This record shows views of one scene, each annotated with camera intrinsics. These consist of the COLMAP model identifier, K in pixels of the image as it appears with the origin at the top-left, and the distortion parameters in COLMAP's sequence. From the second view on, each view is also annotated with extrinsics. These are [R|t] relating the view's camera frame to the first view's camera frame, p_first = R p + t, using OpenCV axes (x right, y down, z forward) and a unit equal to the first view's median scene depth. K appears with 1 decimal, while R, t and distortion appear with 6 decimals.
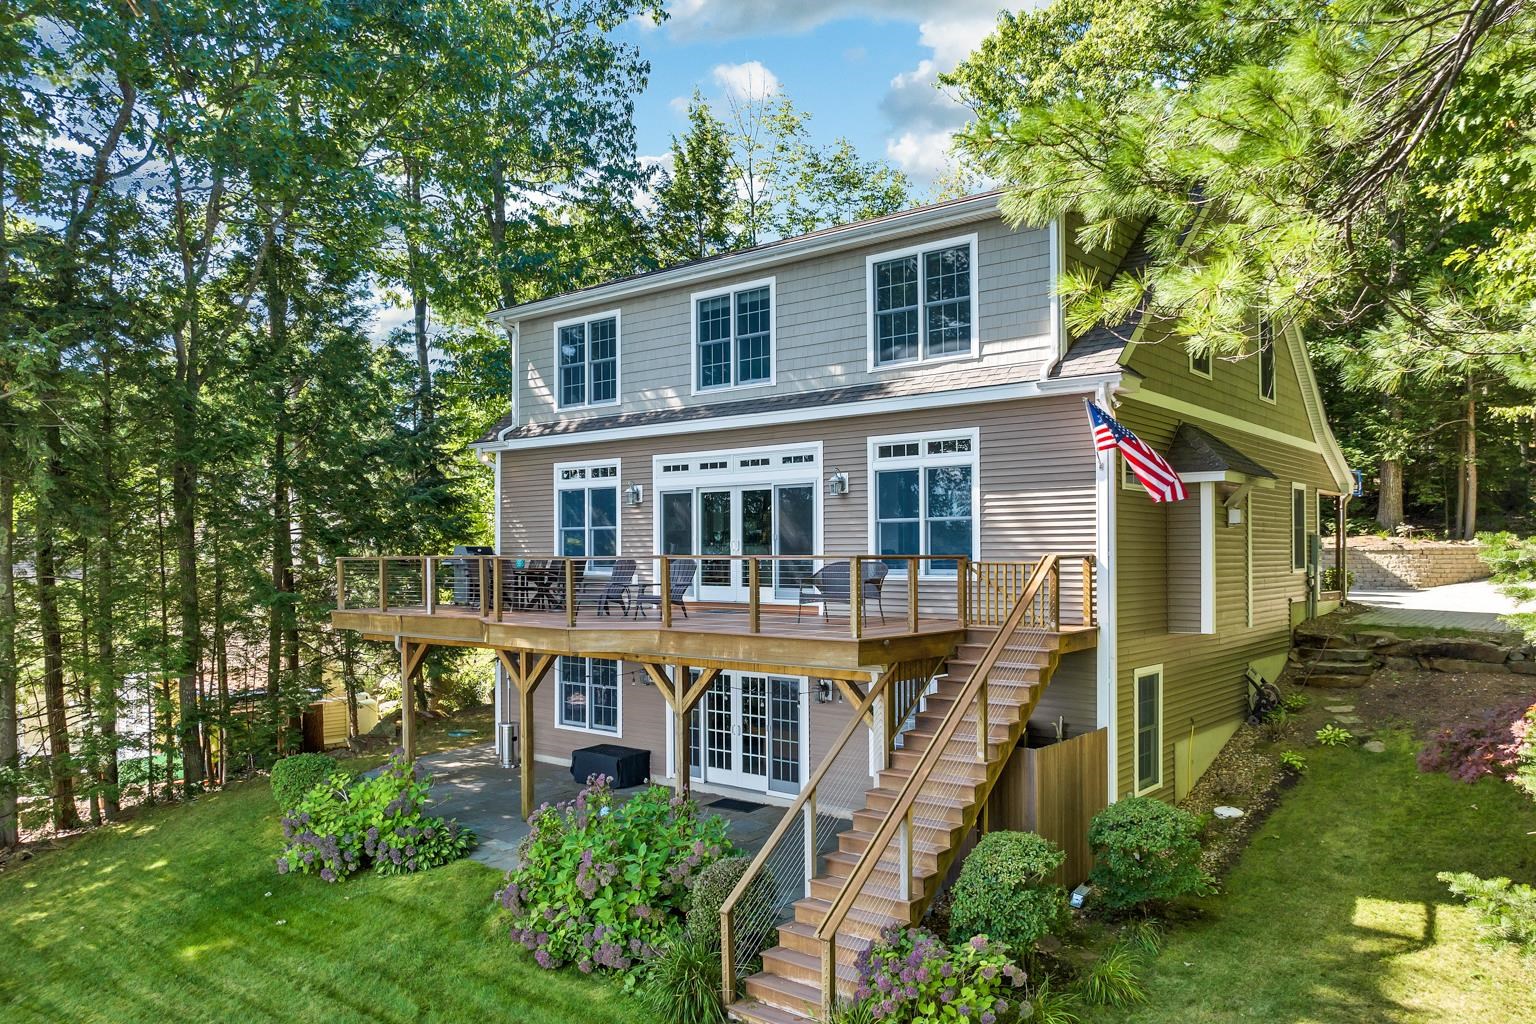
lens RADIAL K [[1110.4, 0, 763.8], [0, 1110.4, 545.5], [0, 0, 1]] dist [-0.039827, 0.011995]
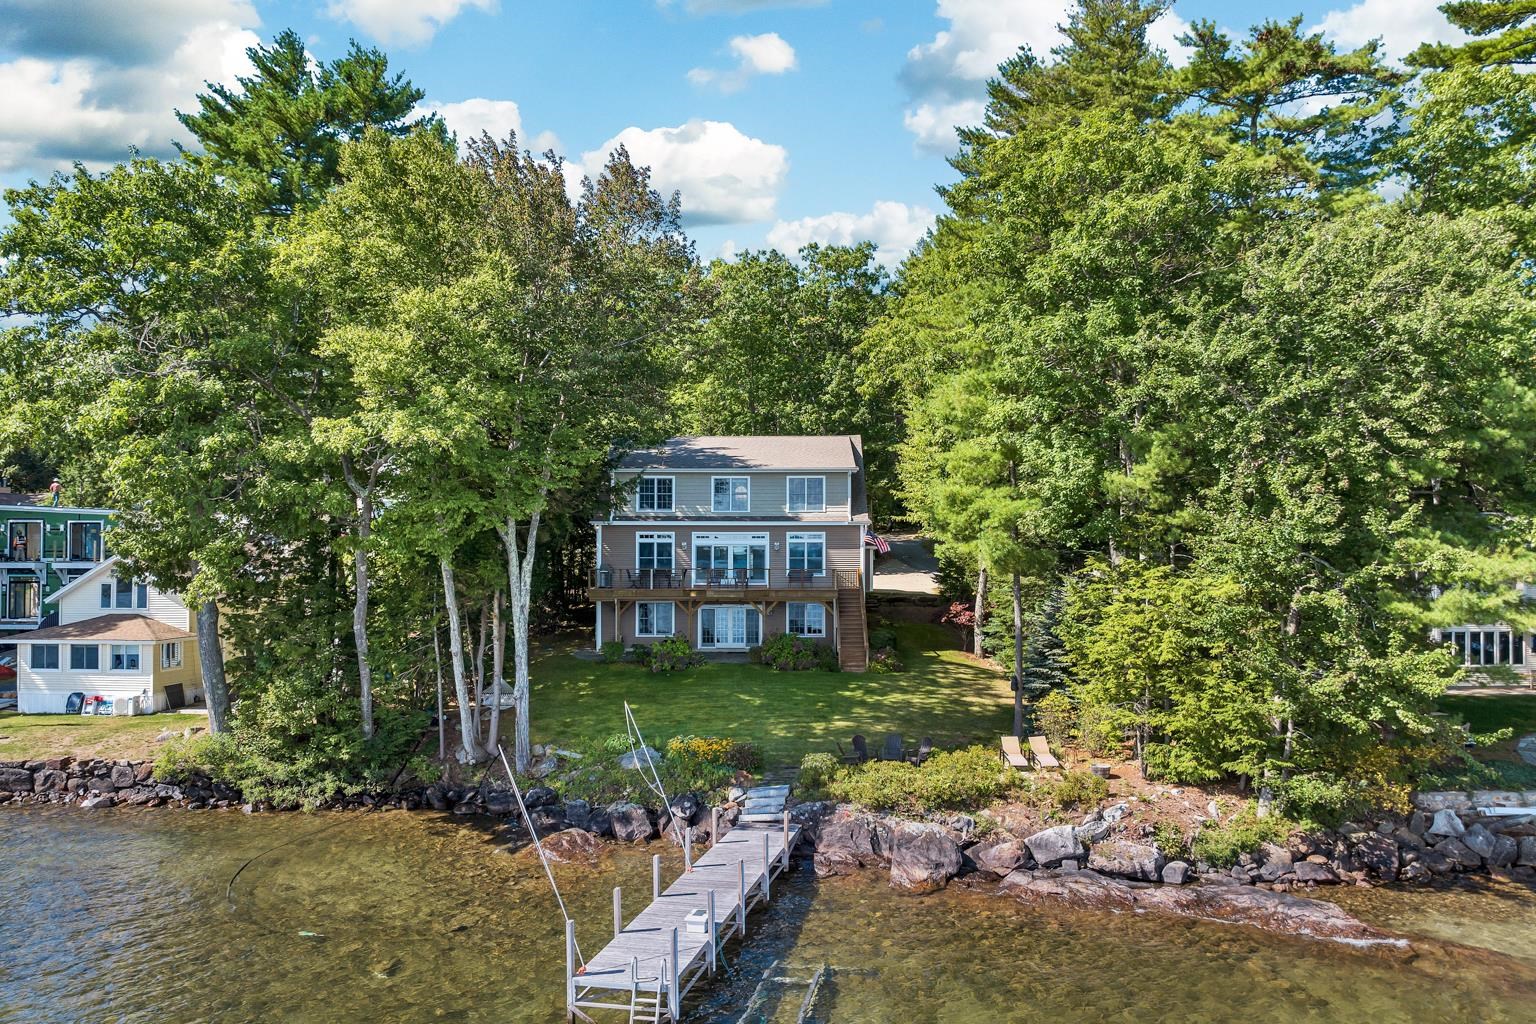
lens RADIAL K [[1110.4, 0, 763.8], [0, 1110.4, 545.5], [0, 0, 1]] dist [-0.039827, 0.011995]
pose [[0.780187, 0.017468, 0.625302, -1.894375], [-0.008669, 0.999816, -0.017114, -0.003007], [-0.625486, 0.007931, 0.780195, -1.412842]]
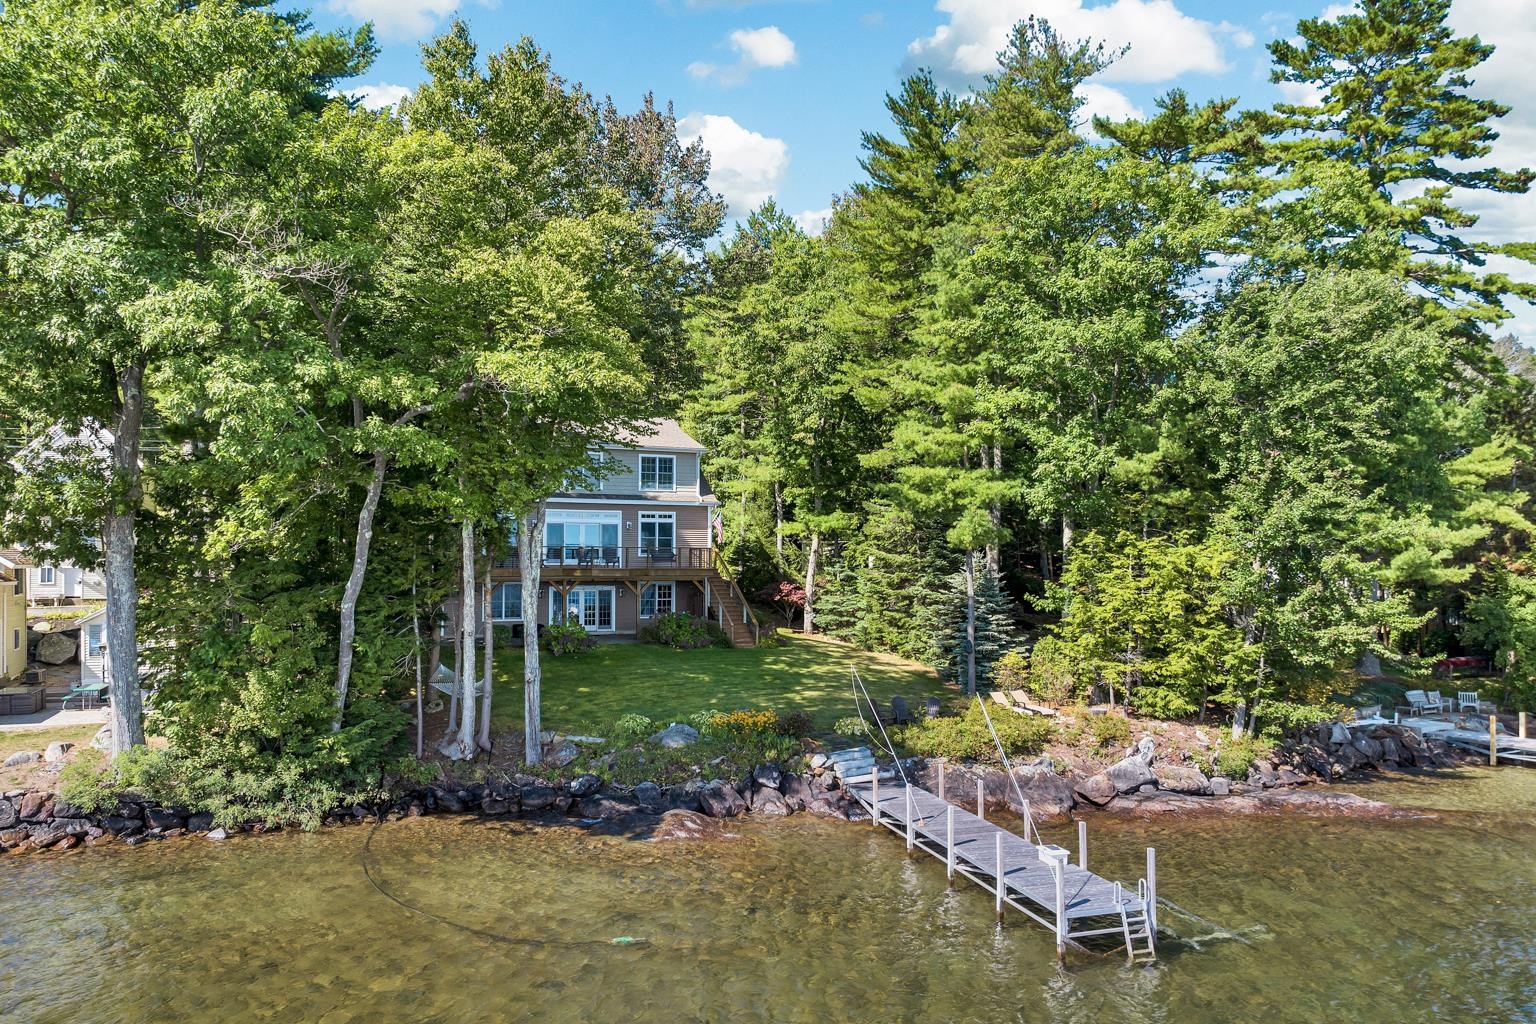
lens RADIAL K [[1110.4, 0, 763.8], [0, 1110.4, 545.5], [0, 0, 1]] dist [-0.039827, 0.011995]
pose [[0.408851, 0.021729, 0.912343, -2.540060], [-0.007672, 0.999763, -0.020373, 0.059221], [-0.912569, 0.001330, 0.408921, -0.592792]]
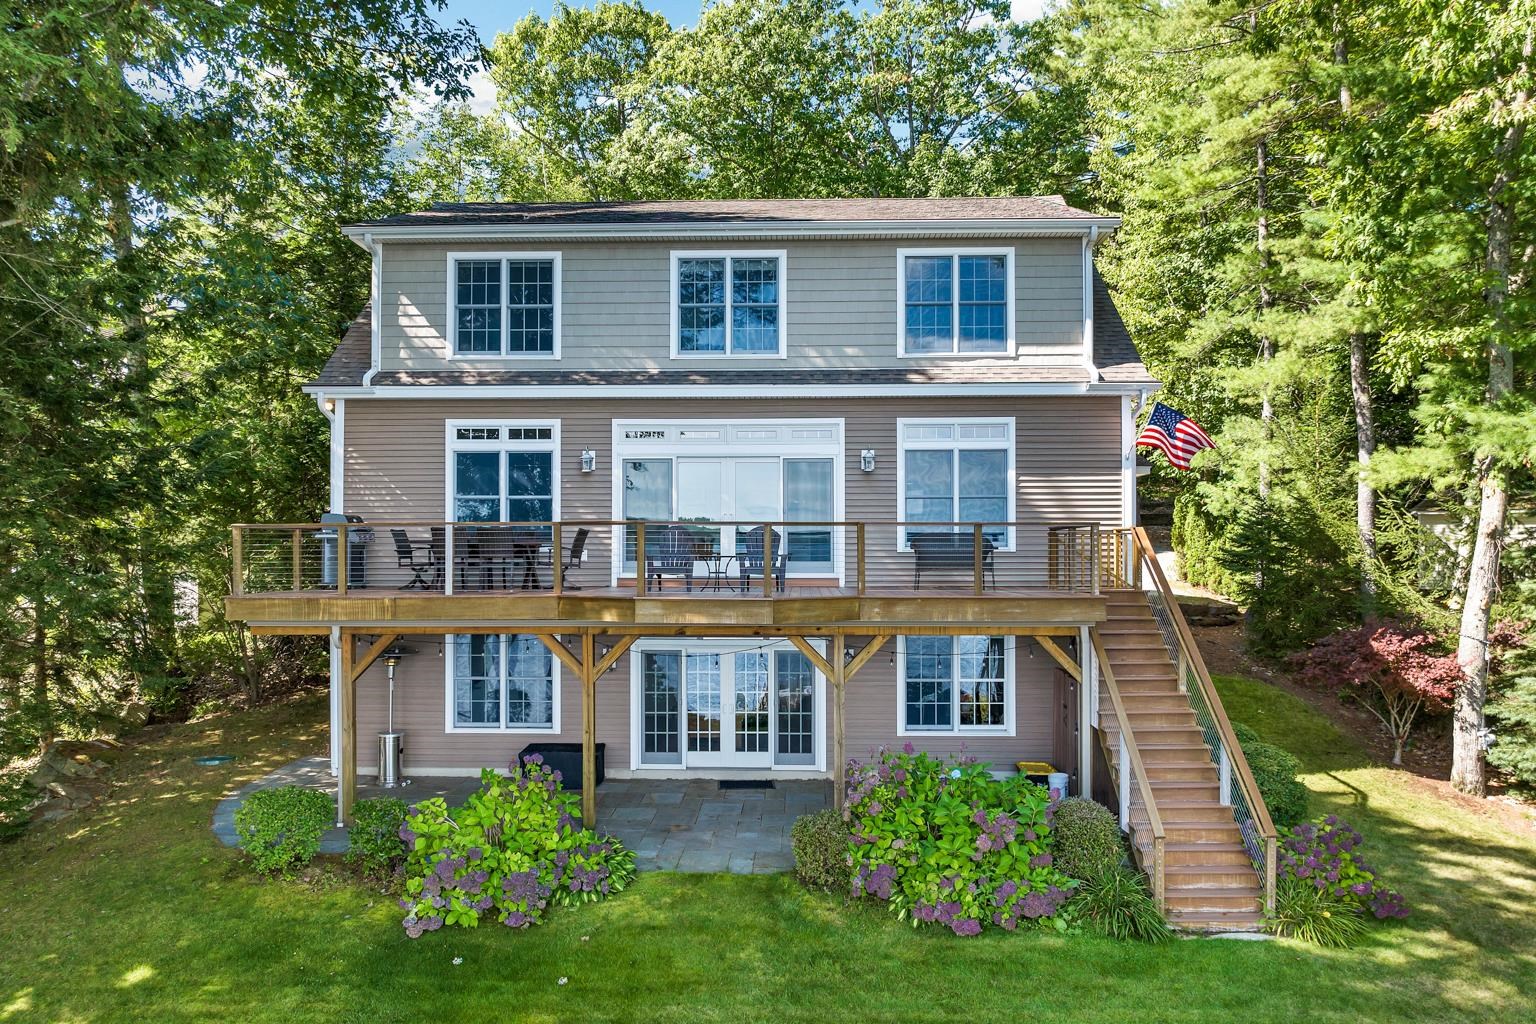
lens RADIAL K [[1110.4, 0, 763.8], [0, 1110.4, 545.5], [0, 0, 1]] dist [-0.039827, 0.011995]
pose [[0.785617, 0.008869, 0.618650, -0.639062], [-0.007399, 0.999960, -0.004941, 0.029753], [-0.618669, -0.000696, 0.785651, 0.234143]]
